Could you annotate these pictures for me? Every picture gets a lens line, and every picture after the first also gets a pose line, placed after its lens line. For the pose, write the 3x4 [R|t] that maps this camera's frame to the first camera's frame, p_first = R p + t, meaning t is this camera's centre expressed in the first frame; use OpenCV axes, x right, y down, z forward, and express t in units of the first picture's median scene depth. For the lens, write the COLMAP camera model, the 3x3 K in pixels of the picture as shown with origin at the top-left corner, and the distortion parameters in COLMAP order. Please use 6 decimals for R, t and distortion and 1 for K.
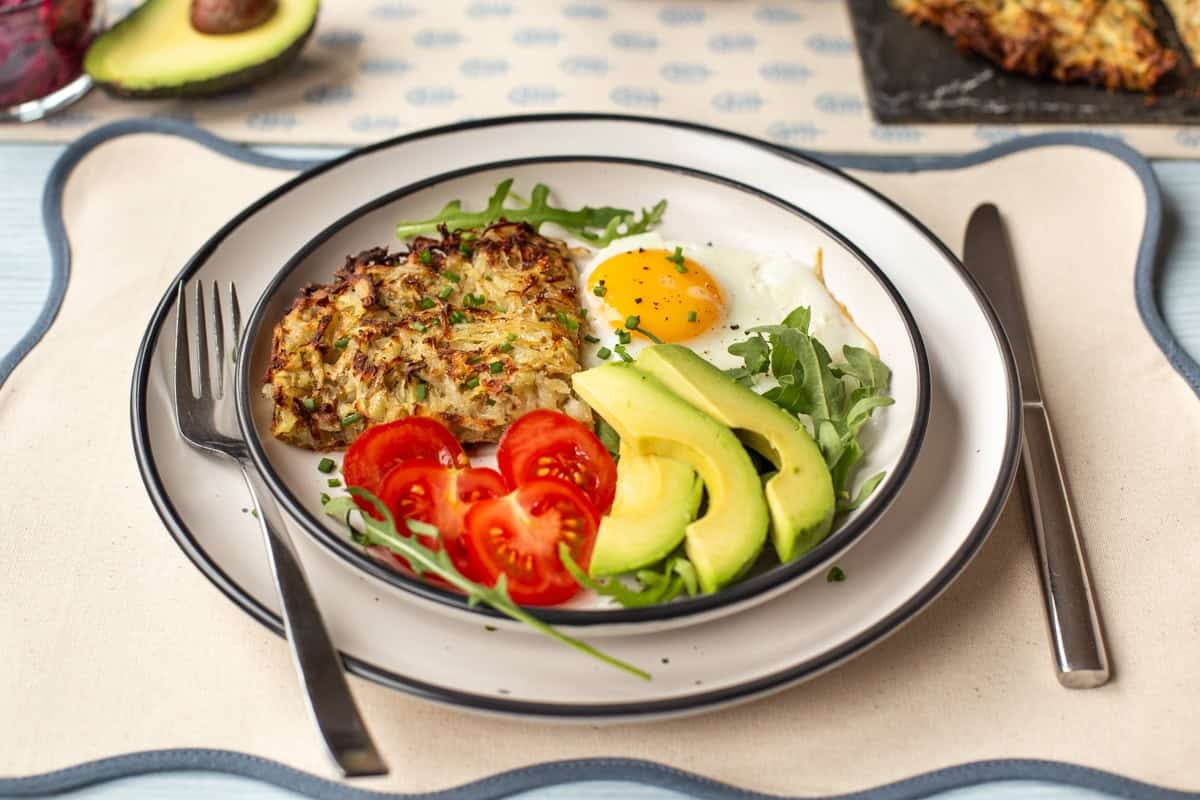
lens RADIAL K [[1938.4, 0, 540.7], [0, 1938.4, 401.6], [0, 0, 1]] dist [-0.172621, 0.027373]
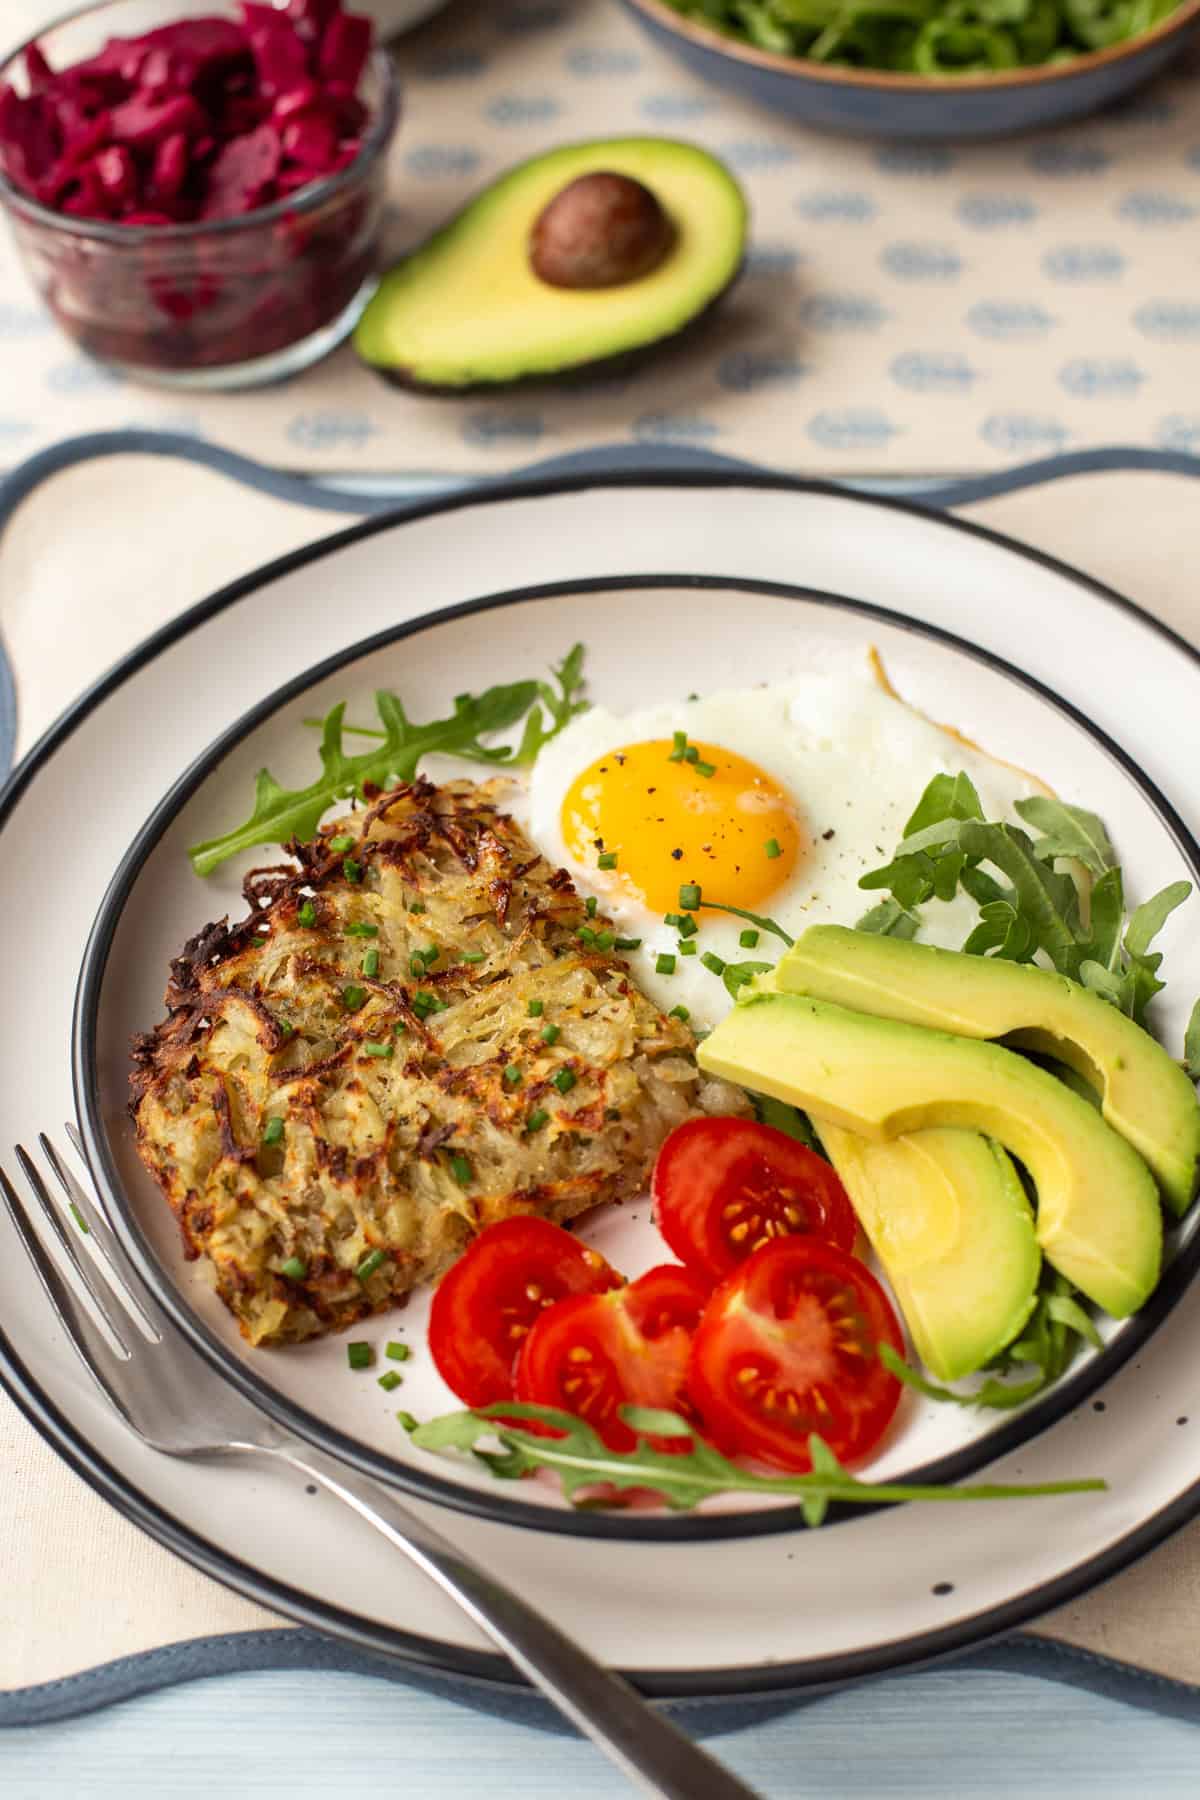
lens RADIAL K [[2907.7, 0, 600.0], [0, 2907.7, 900.0], [0, 0, 1]] dist [-0.172621, 0.027373]
pose [[0.884787, -0.371343, 0.281527, -0.233394], [0.324593, 0.924590, 0.199429, -0.232666], [-0.334353, -0.085070, 0.938601, 0.187583]]
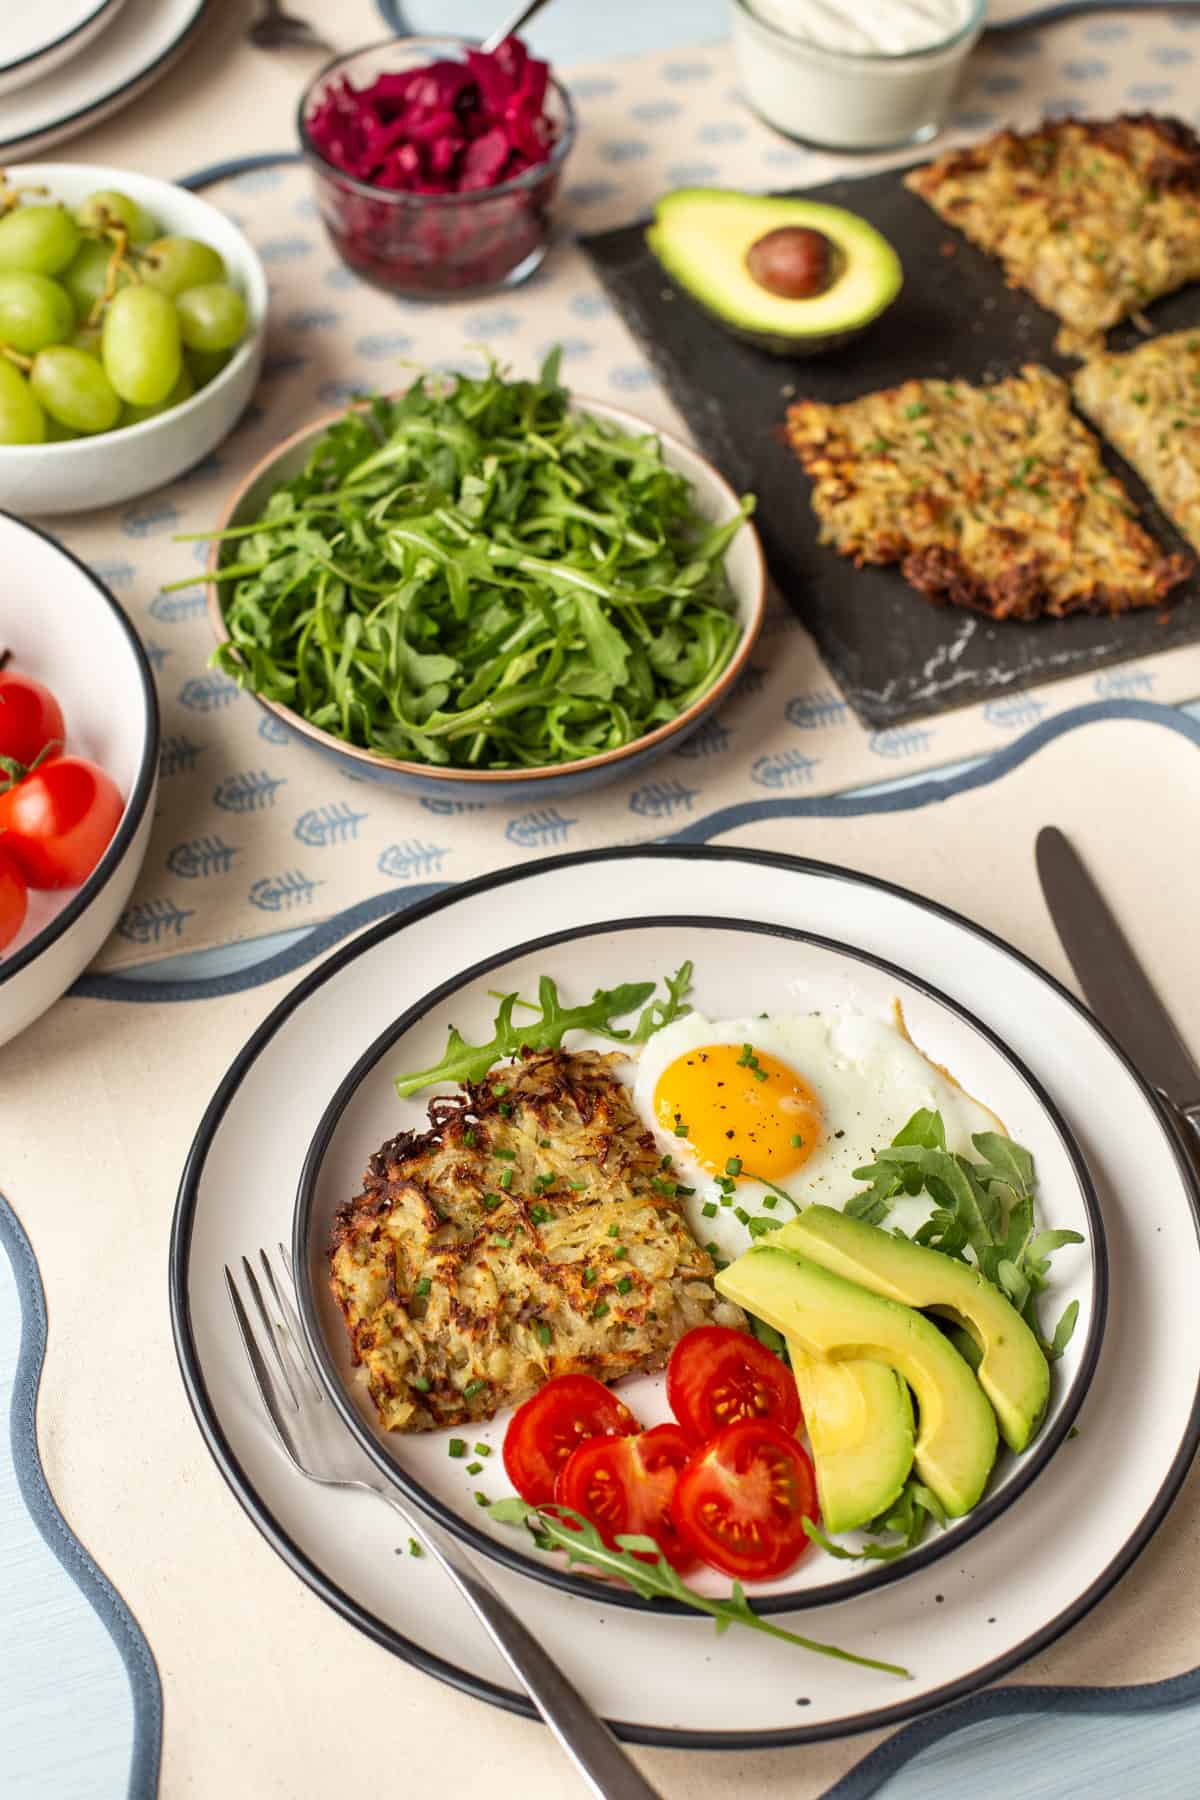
lens RADIAL K [[2907.7, 0, 600.0], [0, 2907.7, 900.0], [0, 0, 1]] dist [-0.172621, 0.027373]
pose [[0.946274, -0.221907, 0.235209, -0.288986], [0.182285, 0.966849, 0.178814, -0.403188], [-0.267092, -0.126332, 0.955354, -0.183063]]
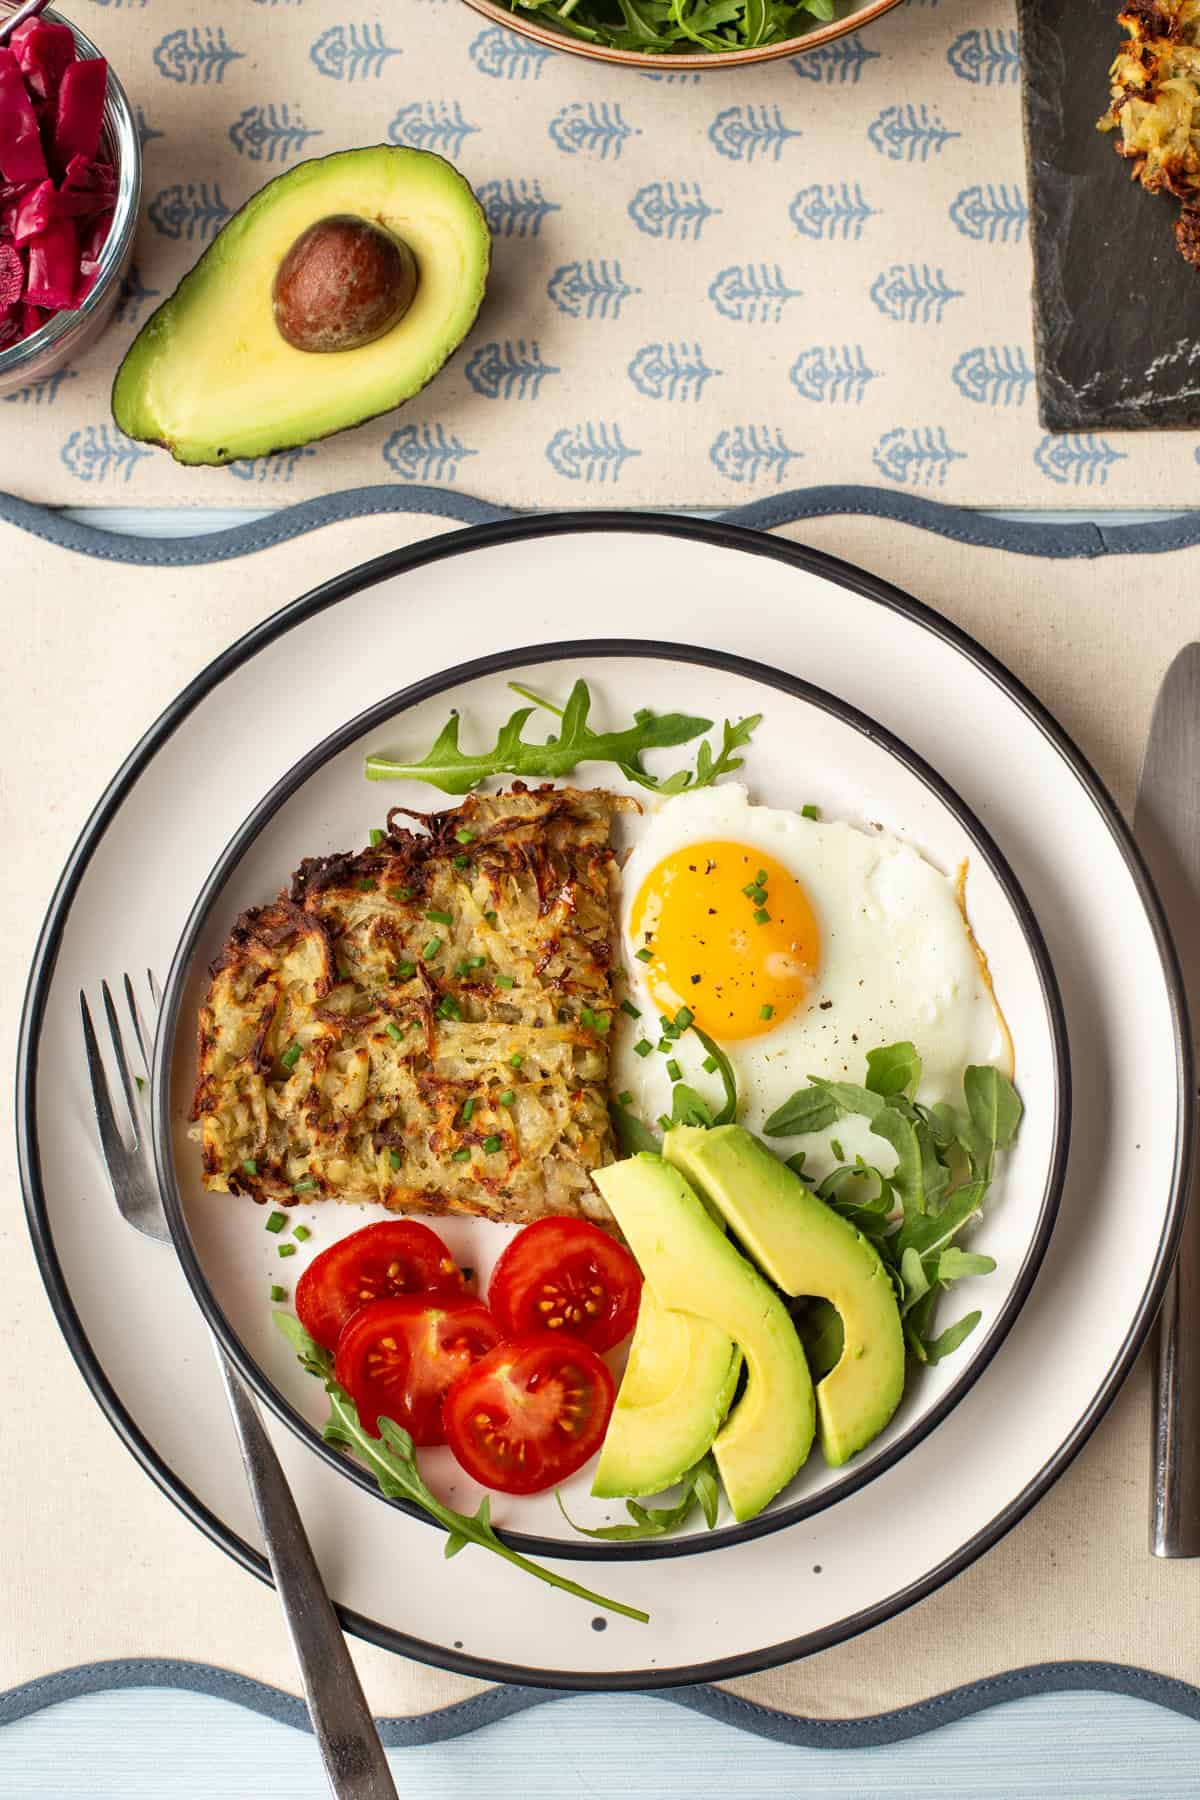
lens RADIAL K [[2907.7, 0, 600.0], [0, 2907.7, 900.0], [0, 0, 1]] dist [-0.172621, 0.027373]
pose [[0.998565, 0.052809, -0.008948, 0.023735], [-0.032099, 0.723752, 0.689314, -0.860825], [0.042878, -0.688037, 0.724408, 0.239332]]
